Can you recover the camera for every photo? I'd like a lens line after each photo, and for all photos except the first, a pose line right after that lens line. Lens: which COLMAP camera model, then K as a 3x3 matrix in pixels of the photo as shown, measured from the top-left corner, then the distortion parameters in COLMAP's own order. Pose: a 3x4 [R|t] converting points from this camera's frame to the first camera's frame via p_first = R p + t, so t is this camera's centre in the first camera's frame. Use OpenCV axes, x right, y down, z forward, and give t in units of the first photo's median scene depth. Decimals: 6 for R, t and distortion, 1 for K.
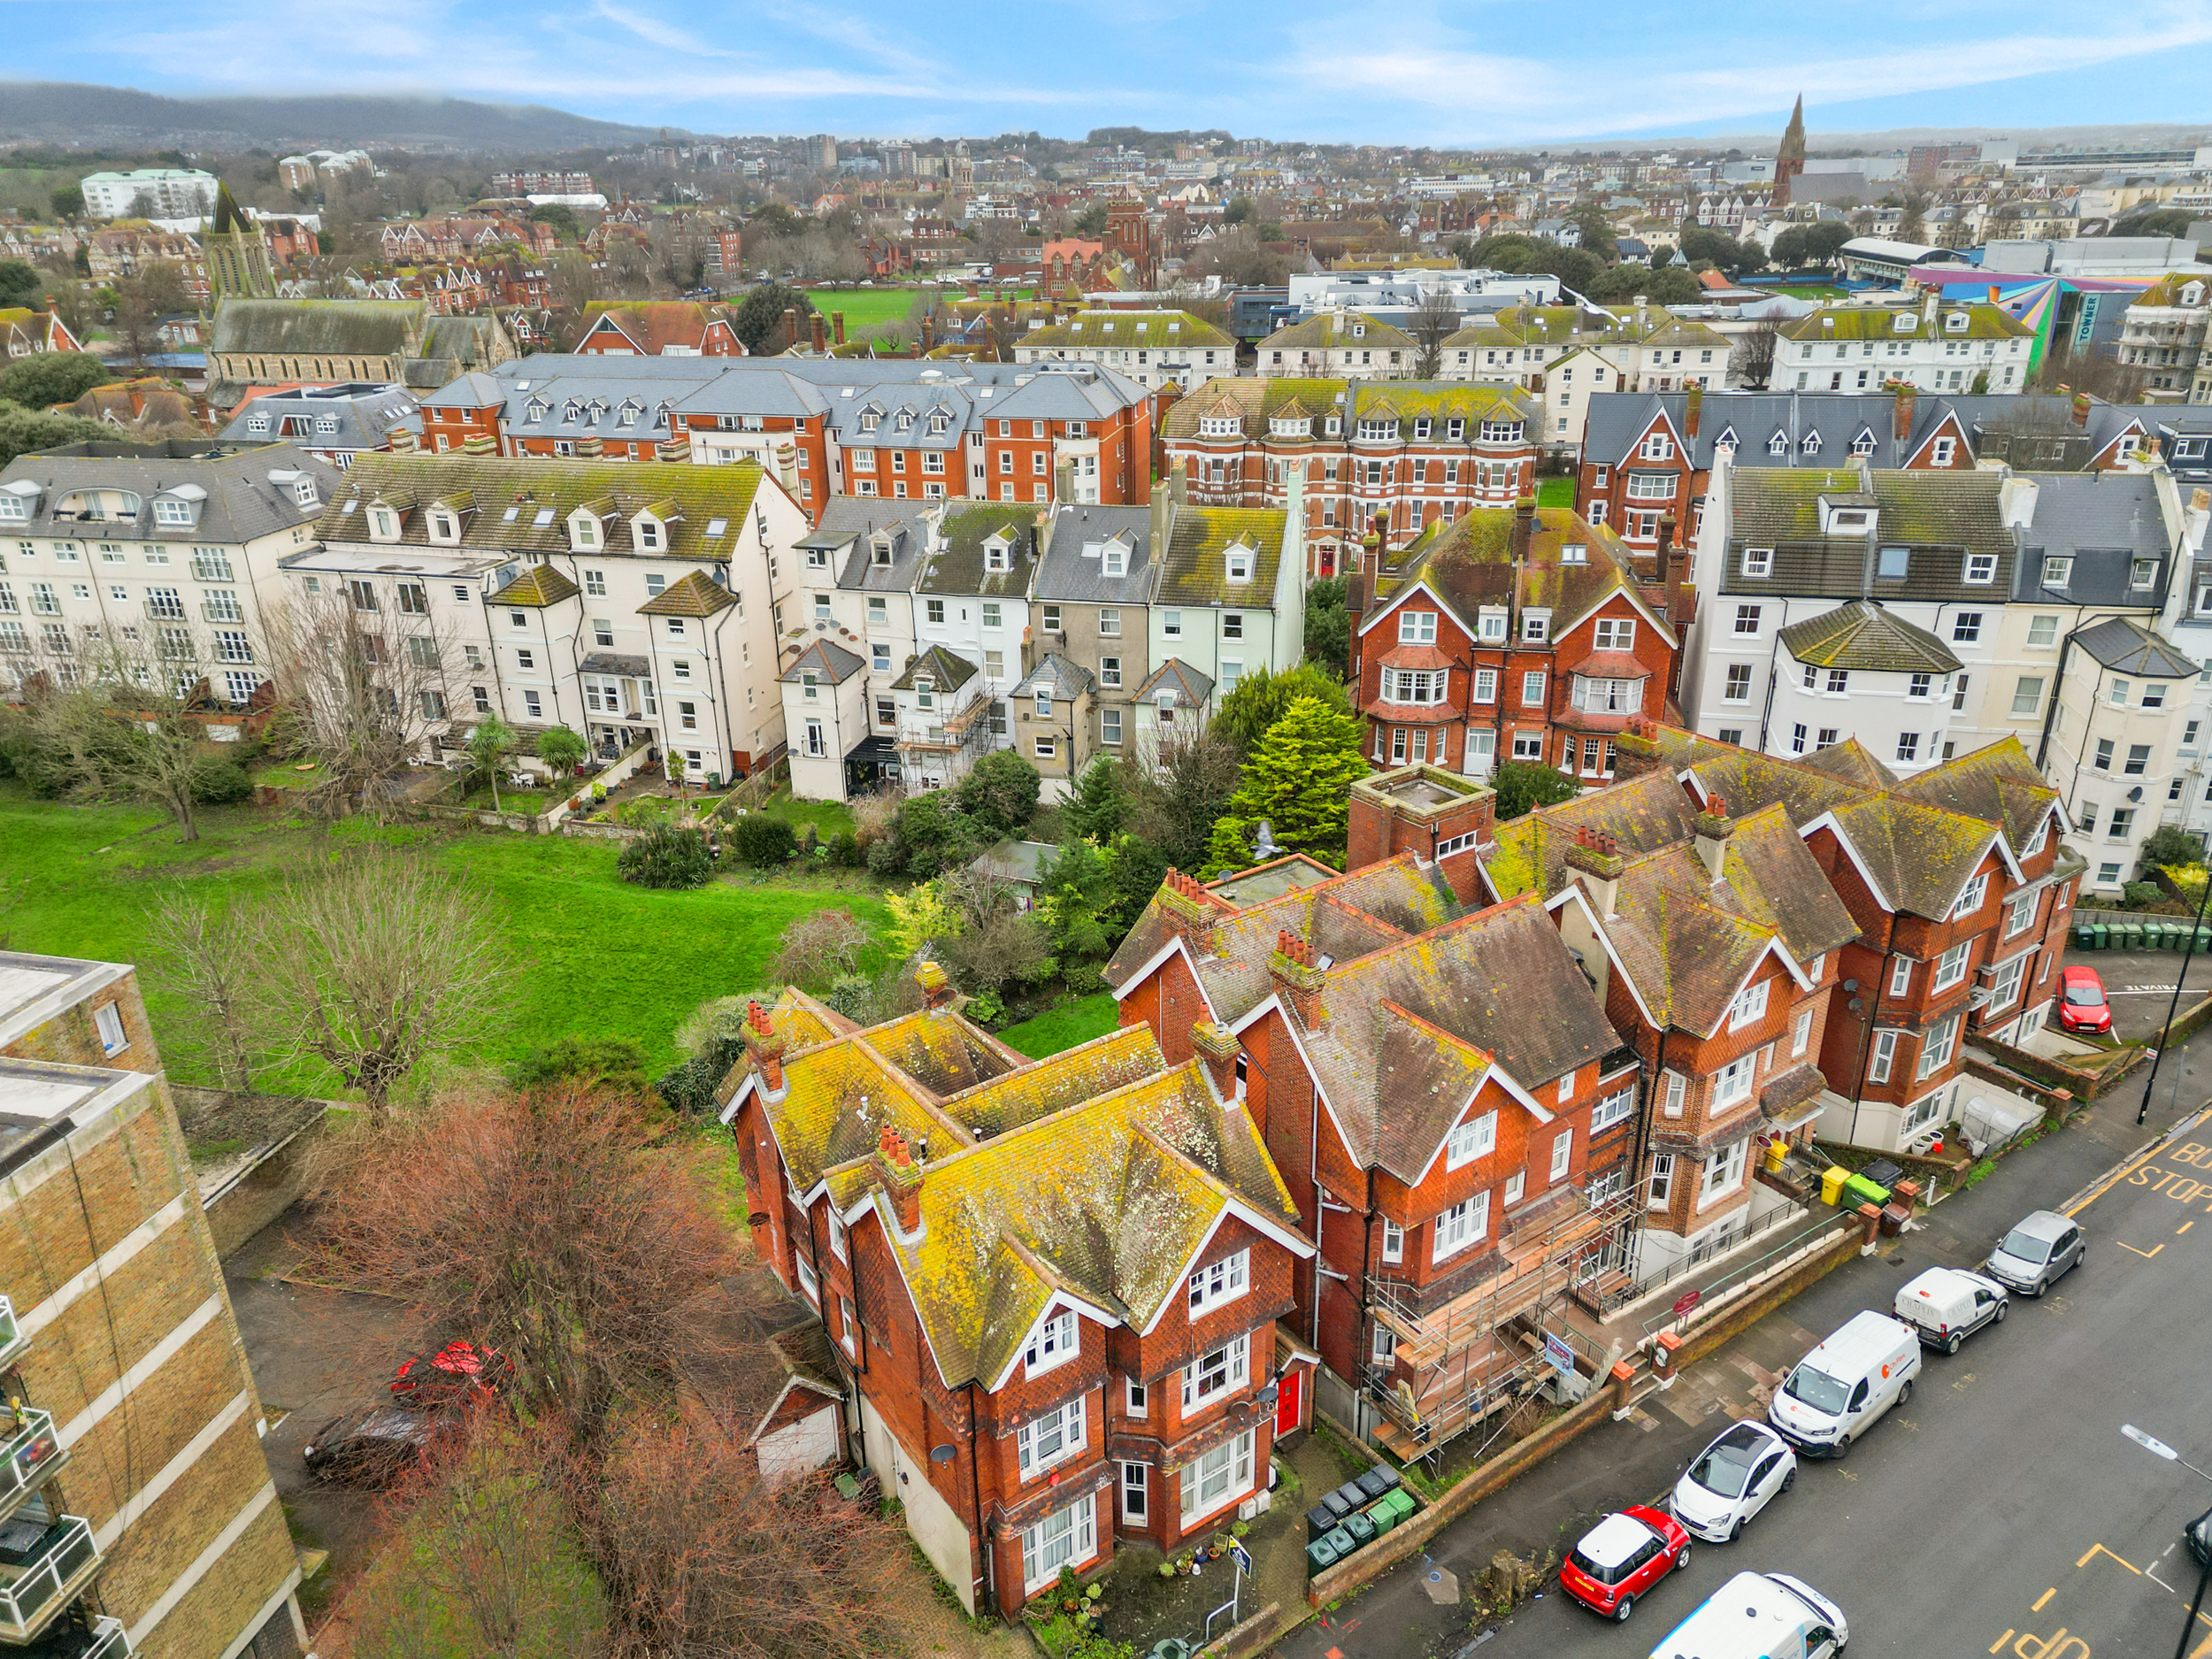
lens RADIAL K [[1534.9, 0, 1092.5], [0, 1534.9, 889.4], [0, 0, 1]] dist [0.078102, -0.072713]
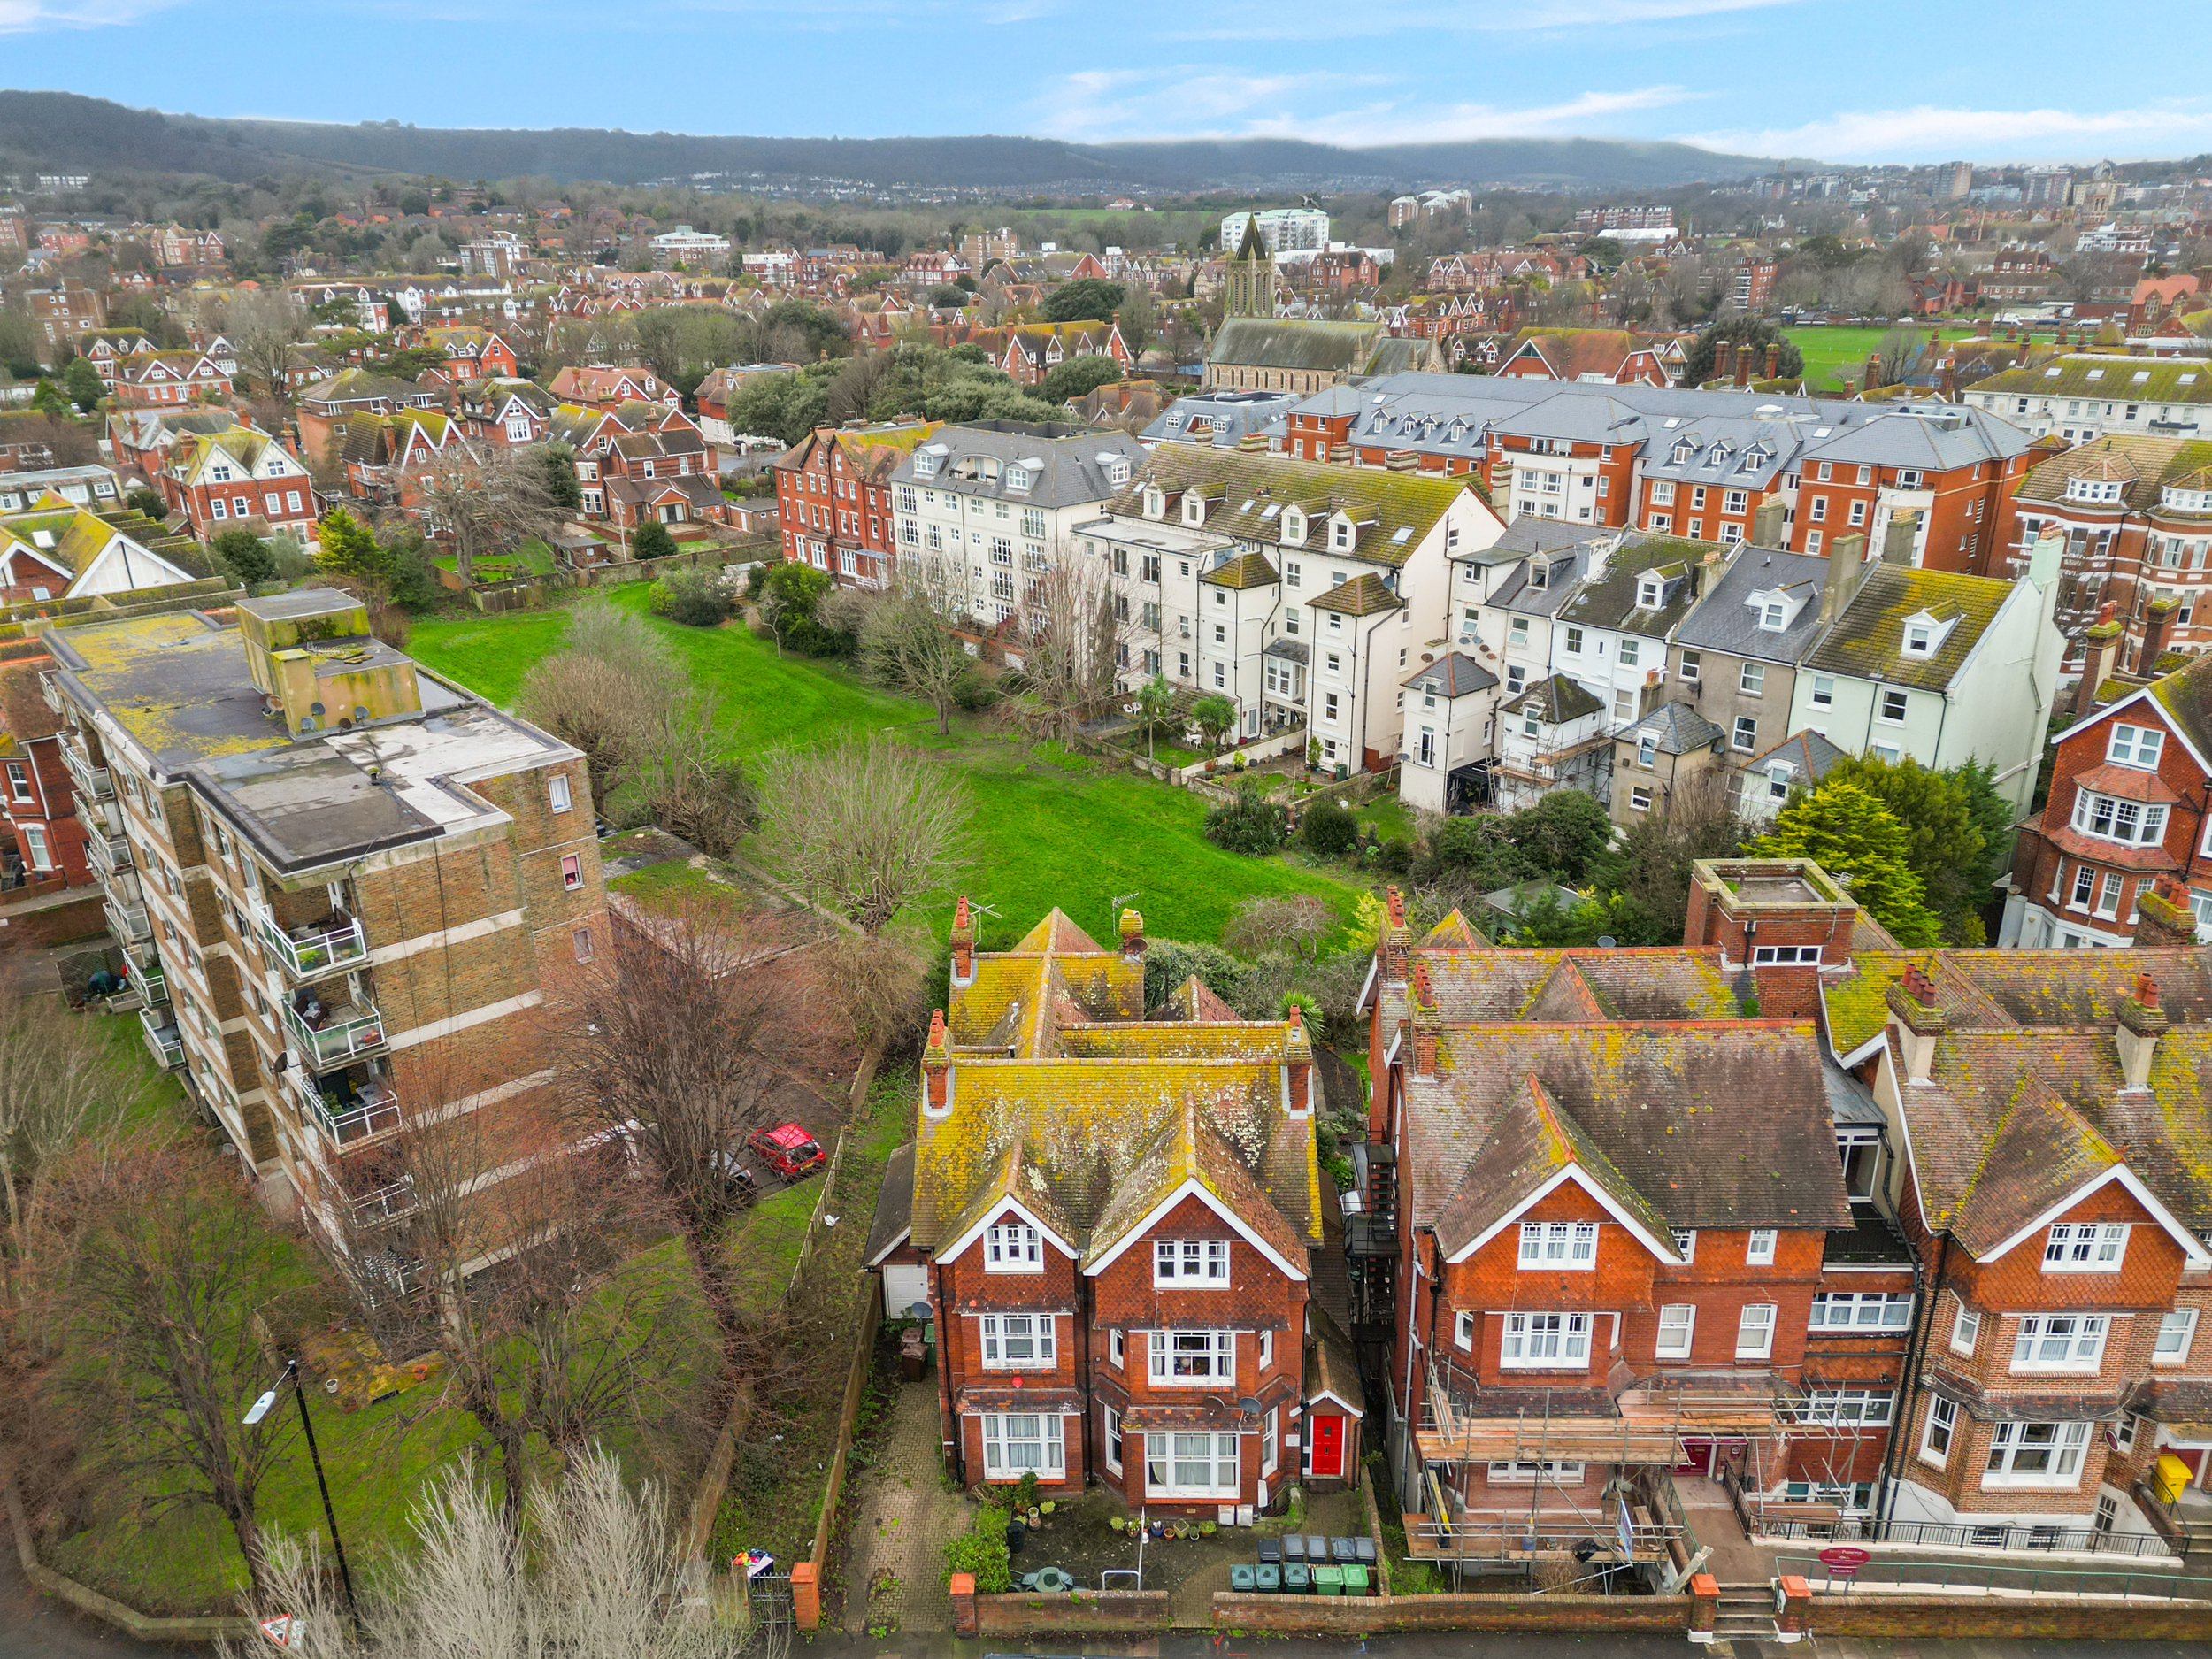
lens RADIAL K [[1534.9, 0, 1092.5], [0, 1534.9, 889.4], [0, 0, 1]] dist [0.078102, -0.072713]
pose [[0.806603, 0.237178, -0.541422, 0.204209], [-0.247485, 0.967326, 0.055051, -0.008731], [0.536789, 0.089589, 0.838947, 0.037527]]
